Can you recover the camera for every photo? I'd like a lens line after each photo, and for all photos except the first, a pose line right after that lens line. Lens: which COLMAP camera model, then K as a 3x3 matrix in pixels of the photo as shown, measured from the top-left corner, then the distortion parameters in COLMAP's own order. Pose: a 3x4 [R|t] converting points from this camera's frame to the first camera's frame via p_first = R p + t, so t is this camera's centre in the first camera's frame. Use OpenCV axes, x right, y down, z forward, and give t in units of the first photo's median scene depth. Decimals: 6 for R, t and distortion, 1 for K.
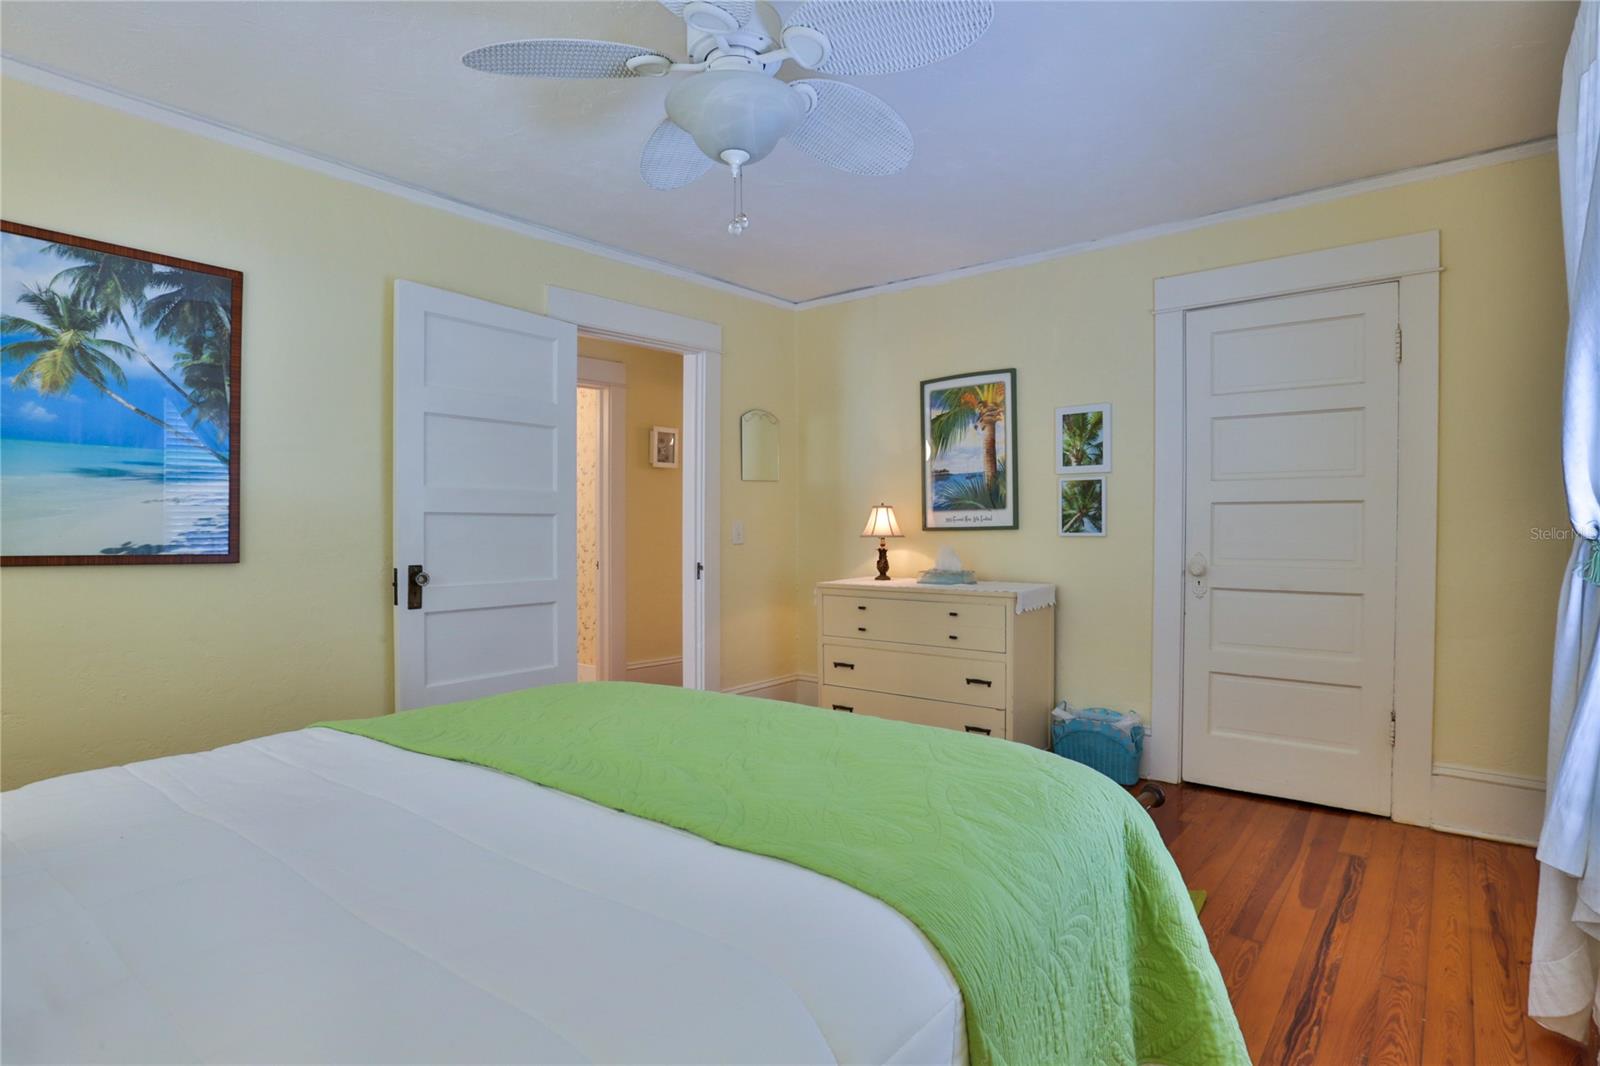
lens RADIAL K [[770.2, 0, 805.2], [0, 770.2, 539.4], [0, 0, 1]] dist [-0.056888, 0.017321]
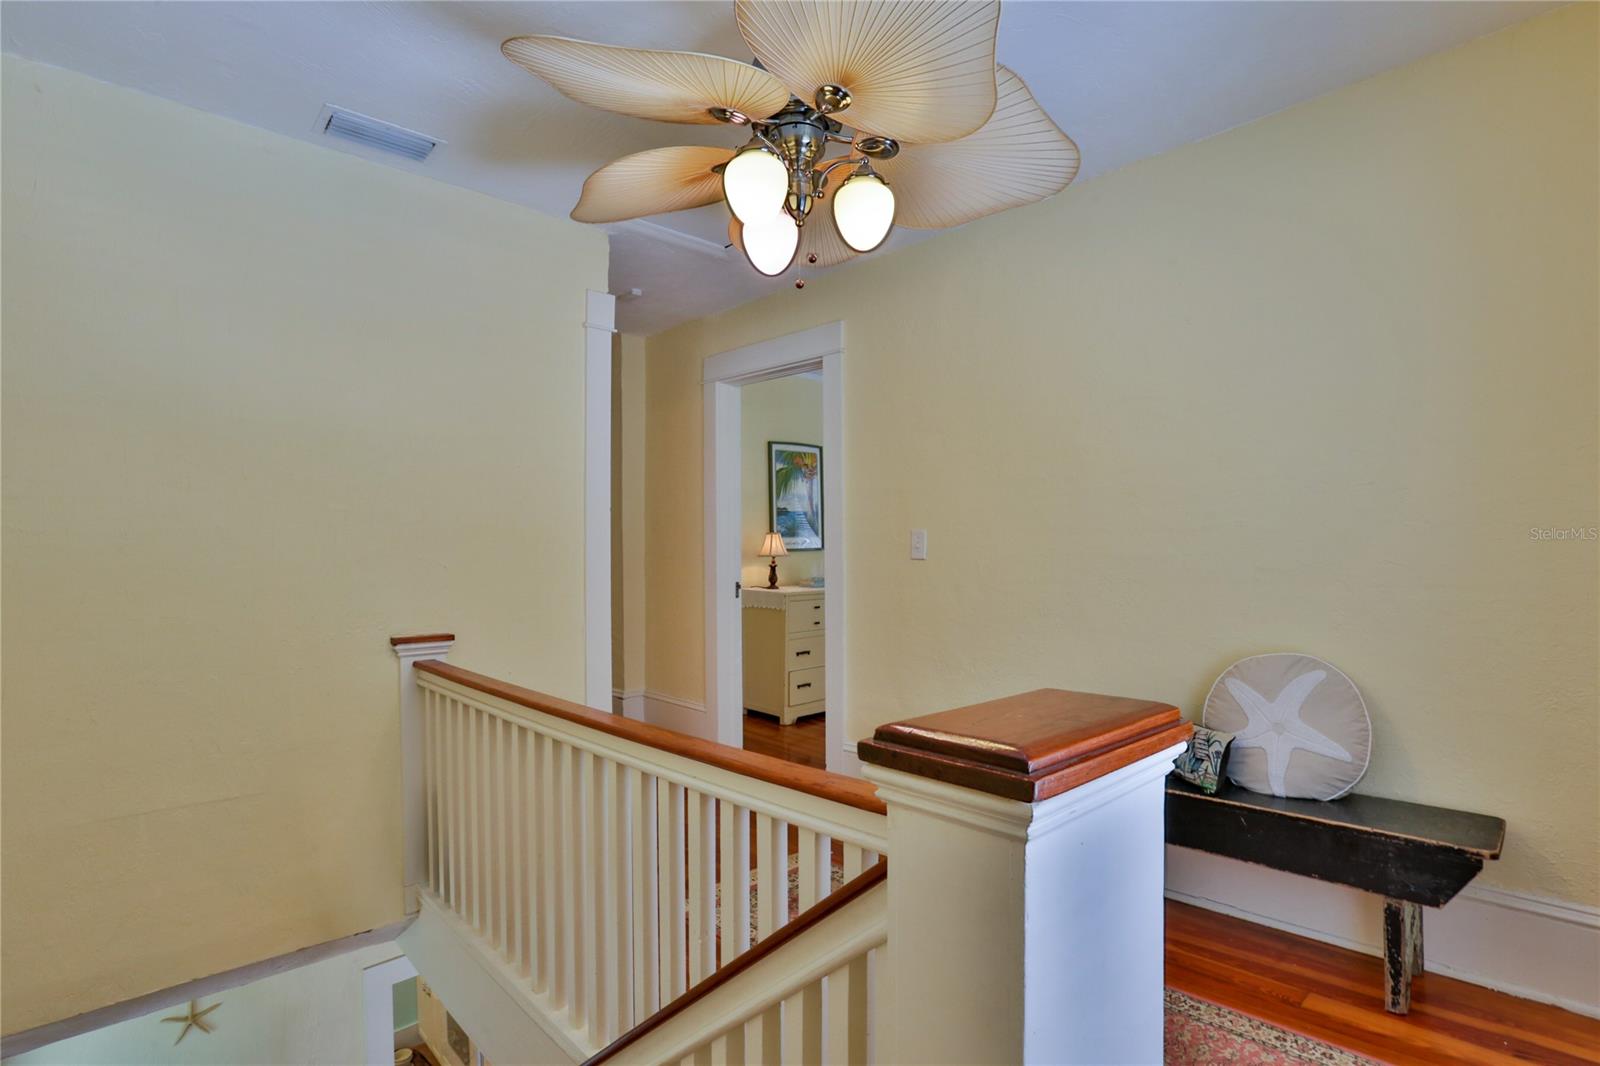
lens RADIAL K [[770.2, 0, 805.2], [0, 770.2, 539.4], [0, 0, 1]] dist [-0.056888, 0.017321]
pose [[0.126336, 0.012430, 0.991910, -1.205885], [0.025709, 0.999545, -0.015800, -0.009611], [-0.991654, 0.027497, 0.125959, 0.786489]]
